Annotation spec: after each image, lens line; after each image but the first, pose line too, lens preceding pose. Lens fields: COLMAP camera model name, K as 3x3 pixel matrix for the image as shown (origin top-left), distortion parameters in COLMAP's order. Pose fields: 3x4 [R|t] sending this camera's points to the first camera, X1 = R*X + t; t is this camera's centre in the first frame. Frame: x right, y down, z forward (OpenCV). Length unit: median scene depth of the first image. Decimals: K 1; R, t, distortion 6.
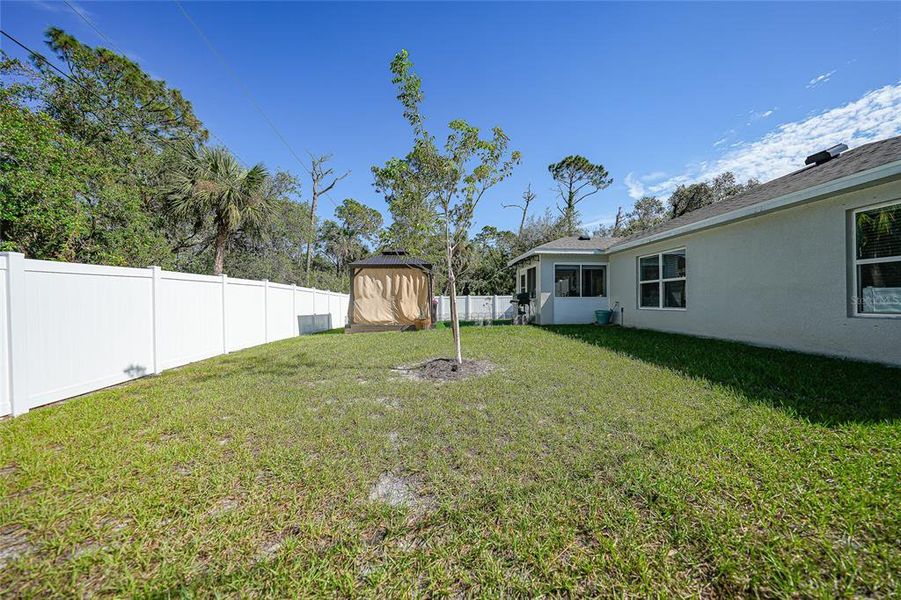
lens RADIAL K [[318.8, 0, 451.3], [0, 318.8, 299.7], [0, 0, 1]] dist [-0.004938, 0.001776]
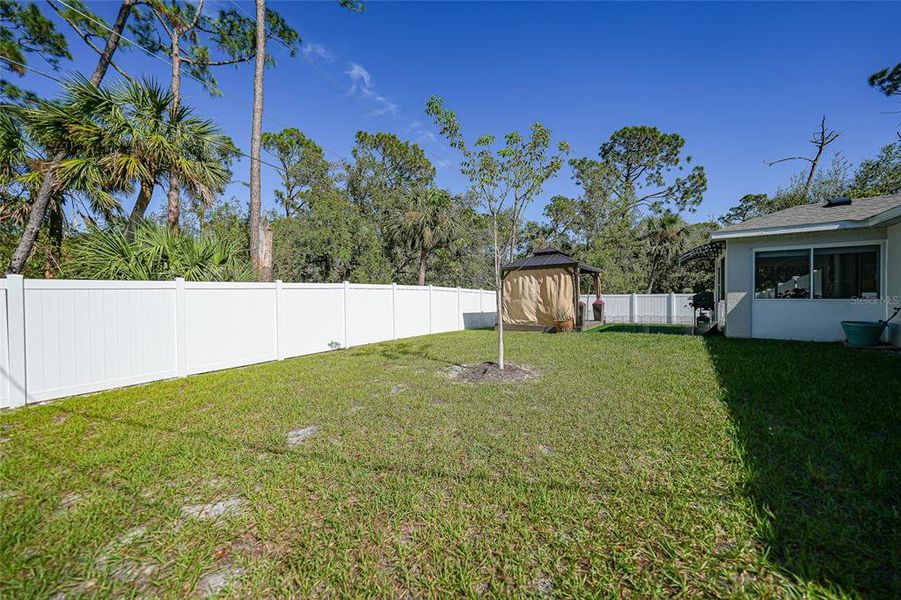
lens RADIAL K [[318.8, 0, 450.6], [0, 318.8, 302.6], [0, 0, 1]] dist [-0.004938, 0.001776]
pose [[0.774145, 0.011885, -0.632896, 0.238165], [0.001719, 0.999781, 0.020877, -0.014521], [0.633006, -0.017250, 0.773955, 0.044225]]
